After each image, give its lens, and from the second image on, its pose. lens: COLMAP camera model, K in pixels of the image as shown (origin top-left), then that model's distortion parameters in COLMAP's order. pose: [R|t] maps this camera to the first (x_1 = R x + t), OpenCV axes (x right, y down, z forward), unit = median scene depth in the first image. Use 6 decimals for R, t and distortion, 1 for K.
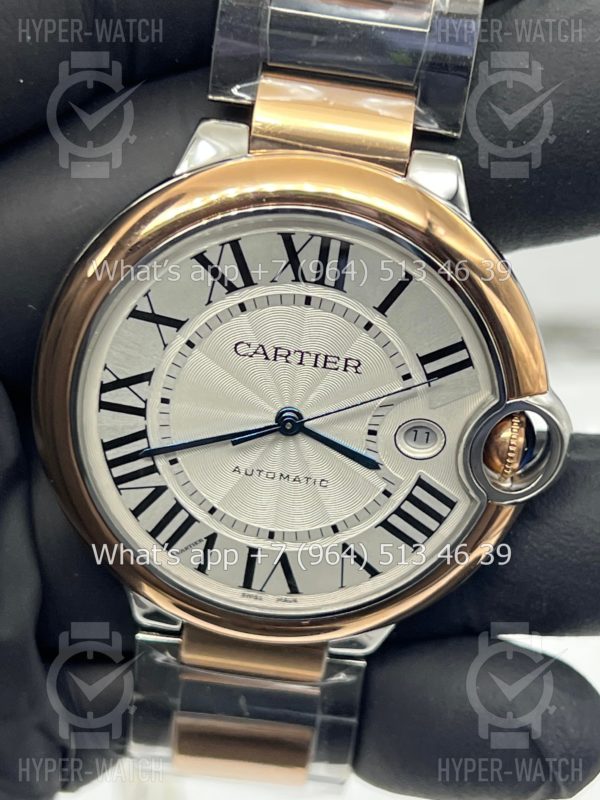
lens RADIAL K [[2169.7, 0, 293.2], [0, 2169.7, 401.7], [0, 0, 1]] dist [0.427465, 0.000000]
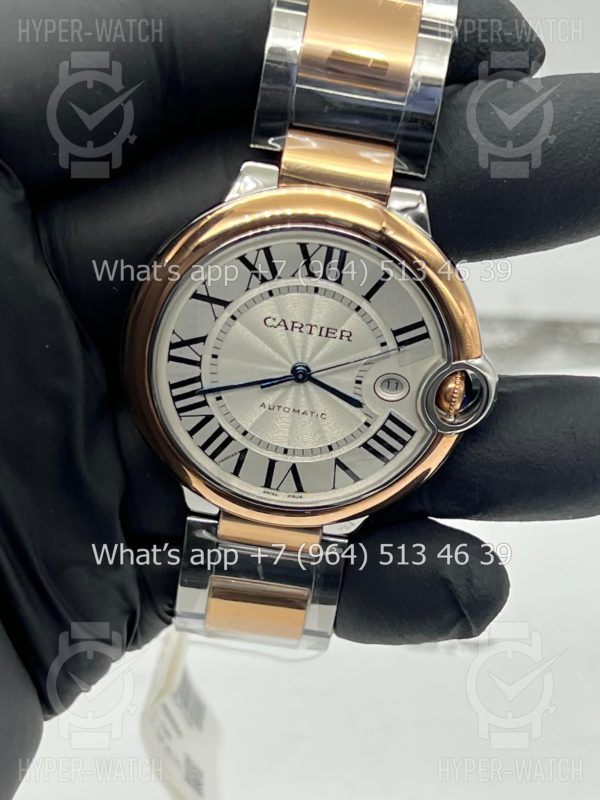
lens RADIAL K [[2169.7, 0, 279.7], [0, 2169.7, 403.4], [0, 0, 1]] dist [0.427465, 0.000000]
pose [[0.999641, 0.025891, 0.006912, -0.025054], [-0.026232, 0.998139, 0.055043, -0.049237], [-0.005474, -0.055204, 0.998460, -0.431116]]
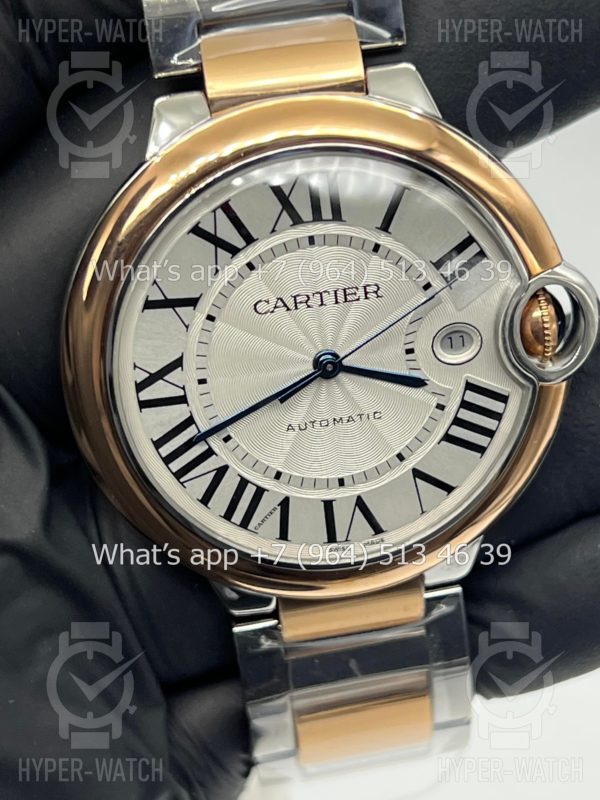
lens RADIAL K [[2169.7, 0, 295.8], [0, 2169.7, 399.6], [0, 0, 1]] dist [0.427465, 0.000000]
pose [[0.953700, -0.293282, 0.066649, -0.086610], [0.296240, 0.954287, -0.039733, 0.059700], [-0.051949, 0.057637, 0.996985, 0.007901]]
